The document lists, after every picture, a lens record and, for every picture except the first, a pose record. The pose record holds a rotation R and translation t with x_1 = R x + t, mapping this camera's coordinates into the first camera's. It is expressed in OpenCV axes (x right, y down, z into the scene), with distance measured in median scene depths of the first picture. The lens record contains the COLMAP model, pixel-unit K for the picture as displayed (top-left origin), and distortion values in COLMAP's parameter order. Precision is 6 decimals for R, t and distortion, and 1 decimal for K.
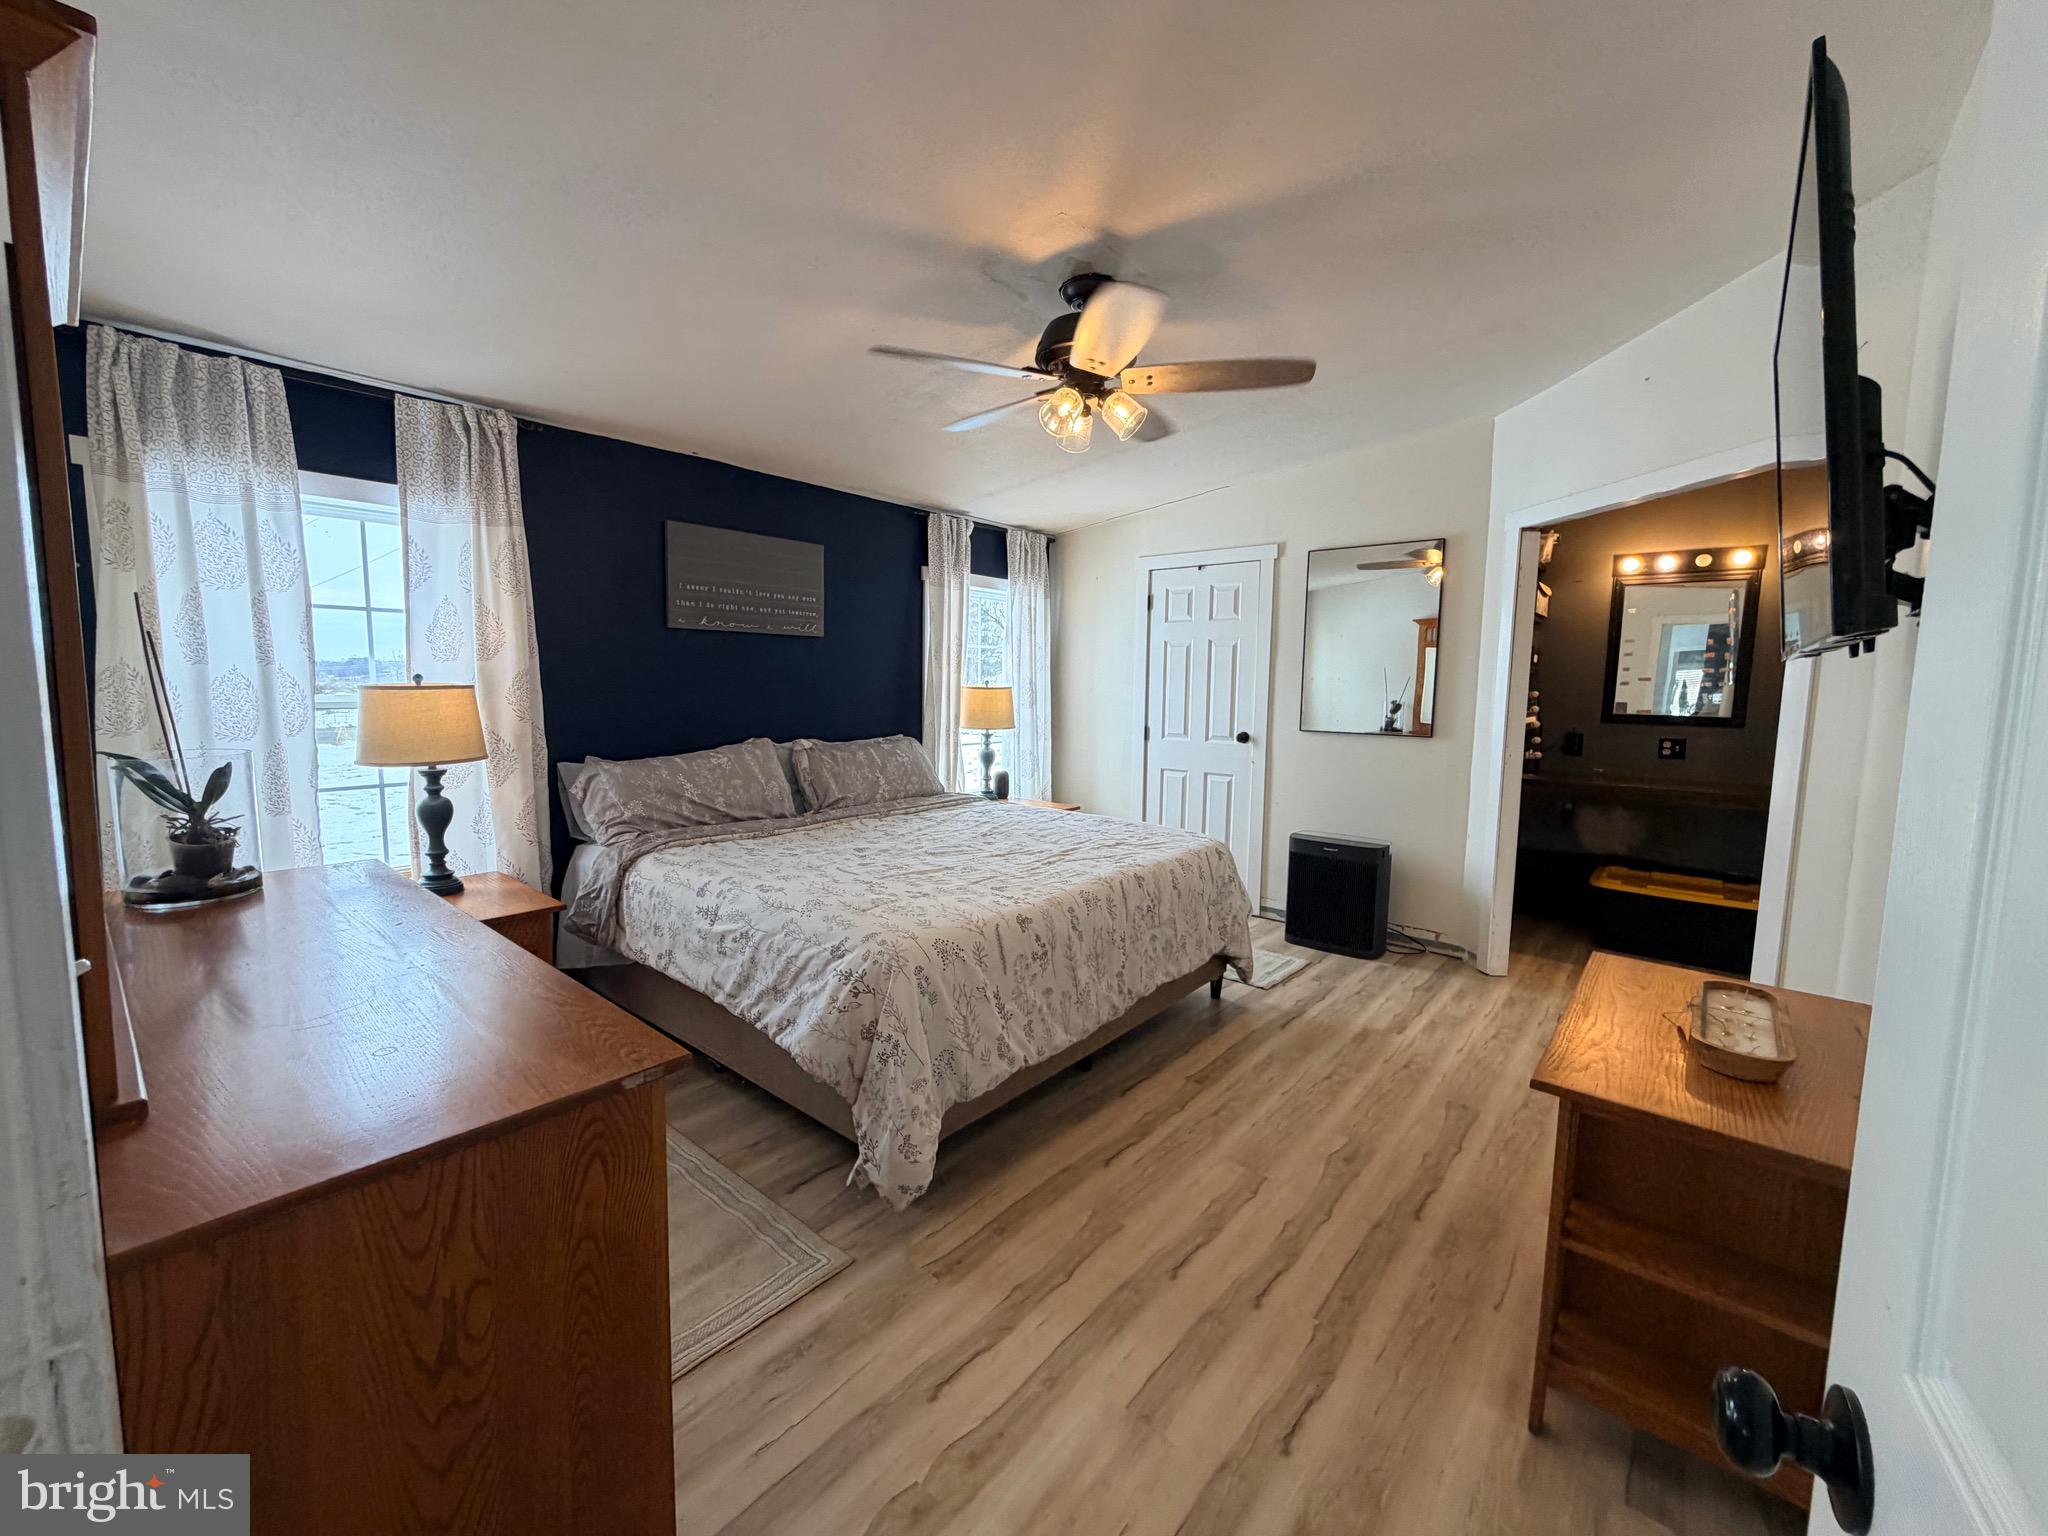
lens RADIAL K [[809.9, 0, 1020.1], [0, 809.9, 764.2], [0, 0, 1]] dist [-0.000127, 0.000247]
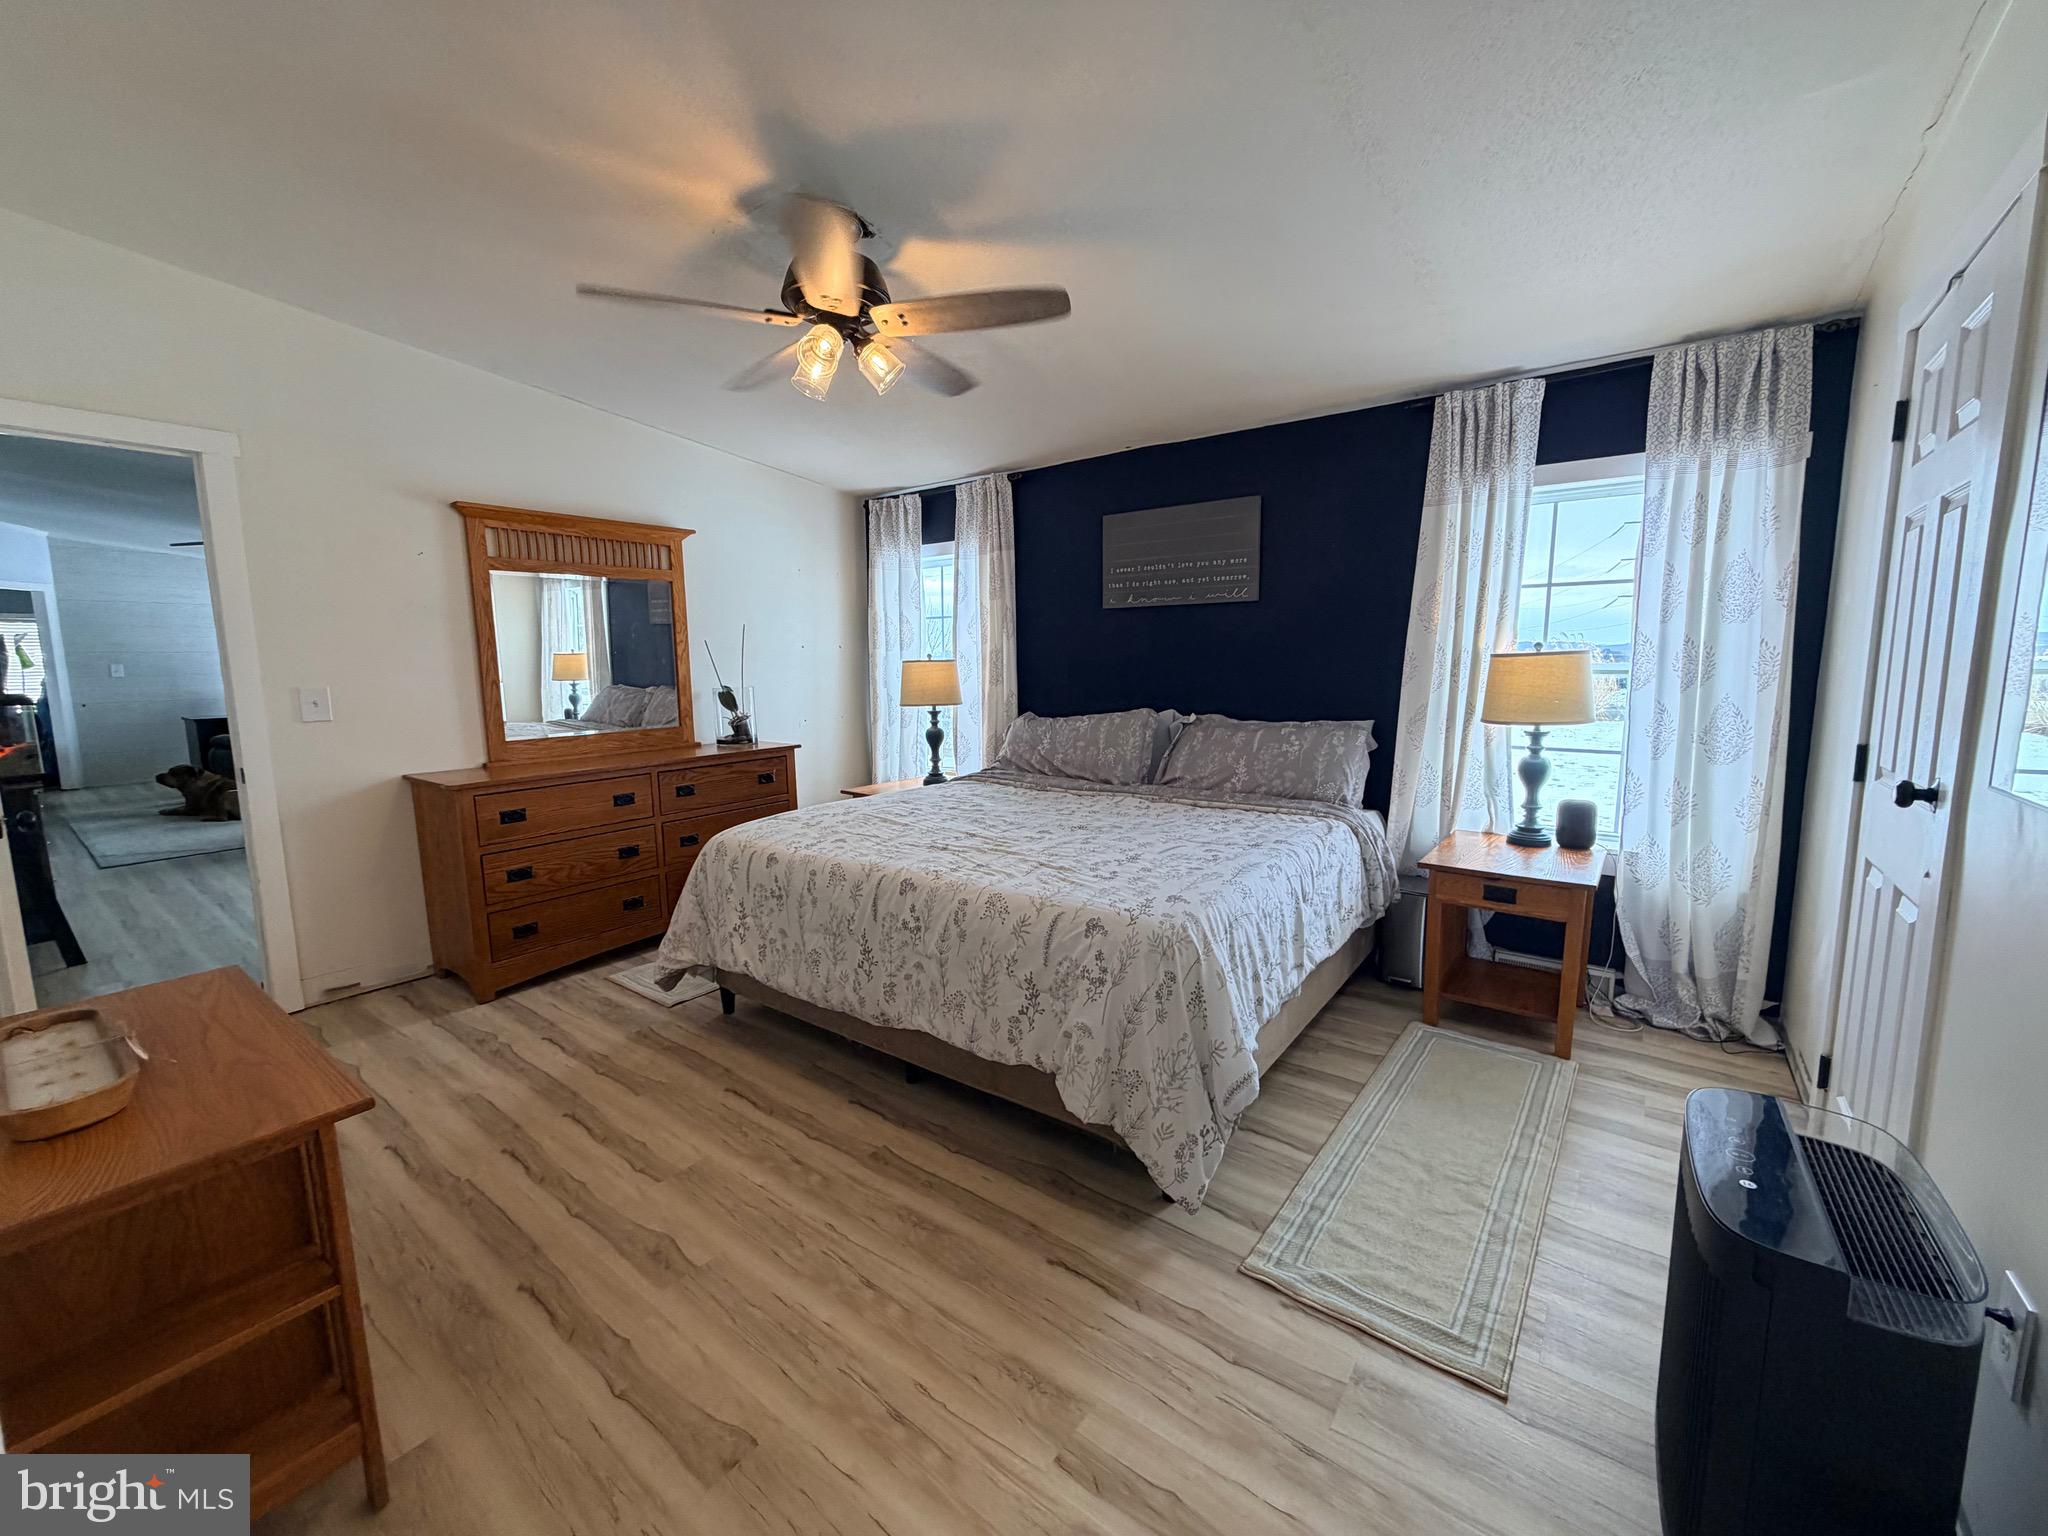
lens RADIAL K [[809.9, 0, 1016.8], [0, 809.9, 765.6], [0, 0, 1]] dist [-0.000127, 0.000247]
pose [[0.063659, 0.116801, -0.991113, 0.959367], [-0.090347, 0.989724, 0.110834, -0.080802], [0.993874, 0.082488, 0.073557, 1.044051]]
